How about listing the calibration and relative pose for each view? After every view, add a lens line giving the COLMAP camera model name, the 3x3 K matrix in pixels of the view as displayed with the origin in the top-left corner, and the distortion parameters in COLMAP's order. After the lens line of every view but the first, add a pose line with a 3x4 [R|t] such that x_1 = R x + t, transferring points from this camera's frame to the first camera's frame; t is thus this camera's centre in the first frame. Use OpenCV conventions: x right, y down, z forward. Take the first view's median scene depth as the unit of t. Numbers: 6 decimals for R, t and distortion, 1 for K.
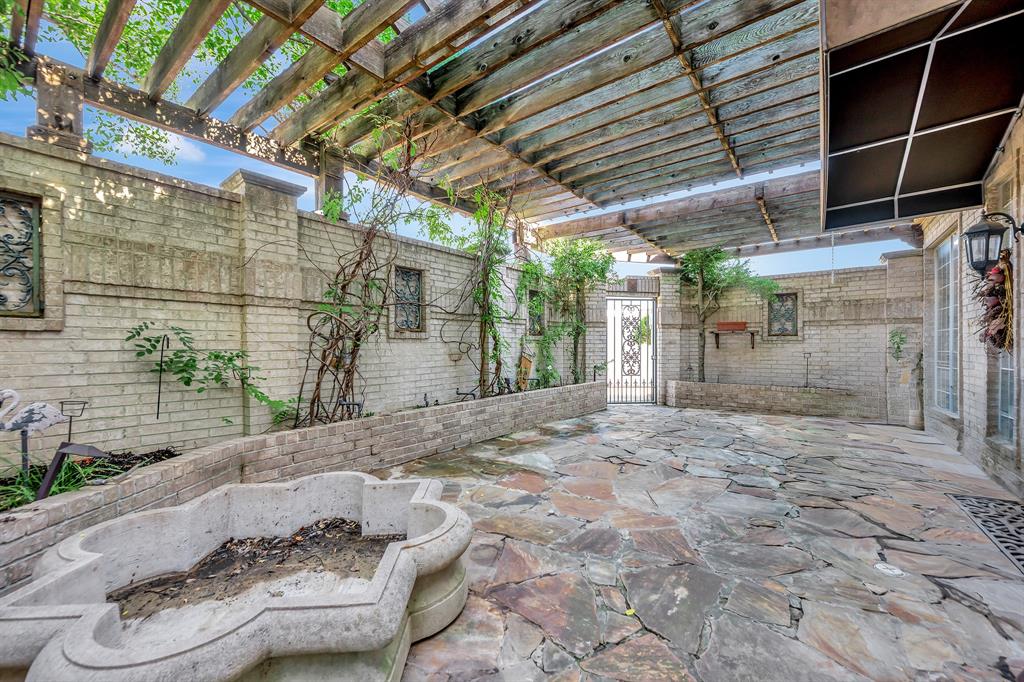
lens RADIAL K [[404.0, 0, 519.7], [0, 404.0, 345.1], [0, 0, 1]] dist [-0.002422, -0.000211]
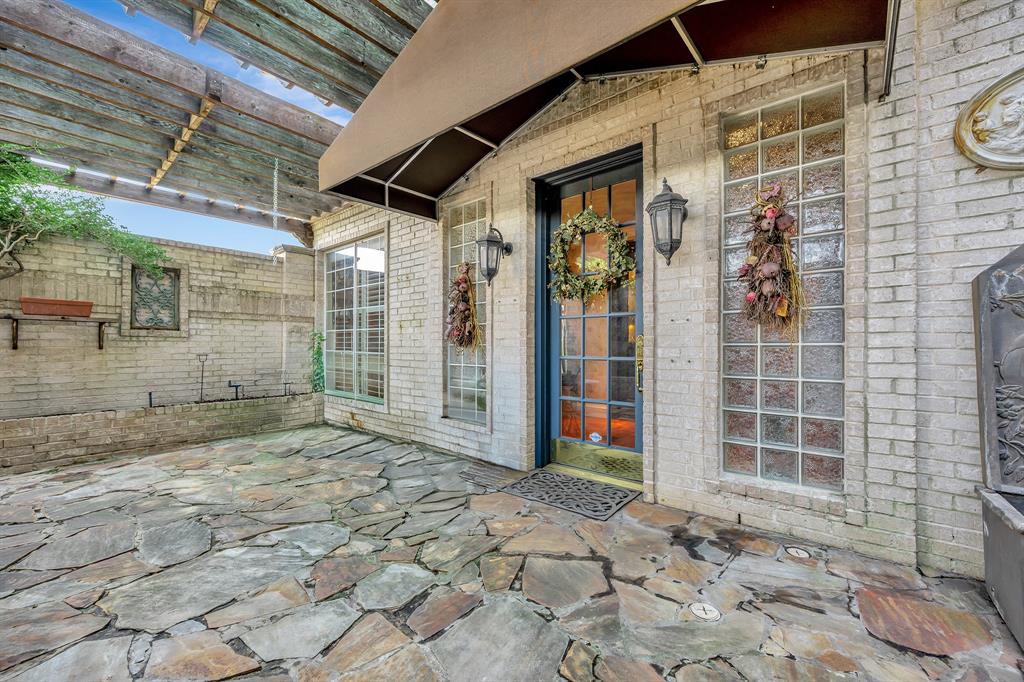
lens RADIAL K [[404.0, 0, 519.5], [0, 404.0, 342.5], [0, 0, 1]] dist [-0.002422, -0.000211]
pose [[0.052924, 0.013905, 0.998502, 0.019946], [-0.003813, 0.999899, -0.013722, 0.006047], [-0.998591, -0.003081, 0.052972, 0.419000]]
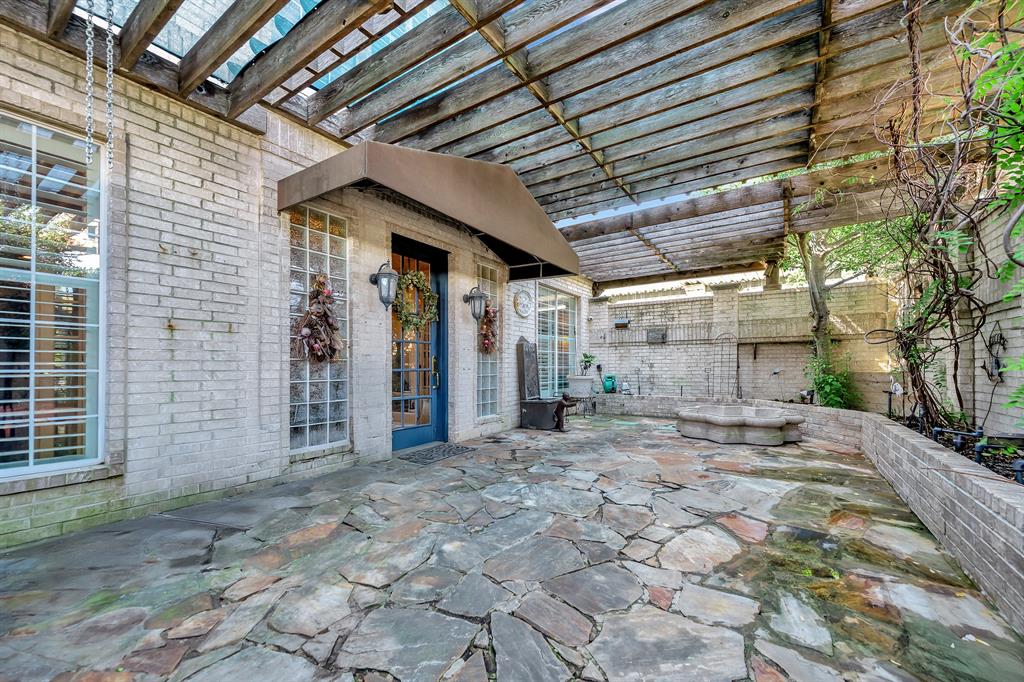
lens RADIAL K [[404.0, 0, 522.6], [0, 404.0, 365.7], [0, 0, 1]] dist [-0.002422, -0.000211]
pose [[-0.997665, 0.006542, -0.067985, 0.384542], [0.006755, 0.999973, -0.002911, 0.014583], [0.067964, -0.003363, -0.997682, 1.153437]]
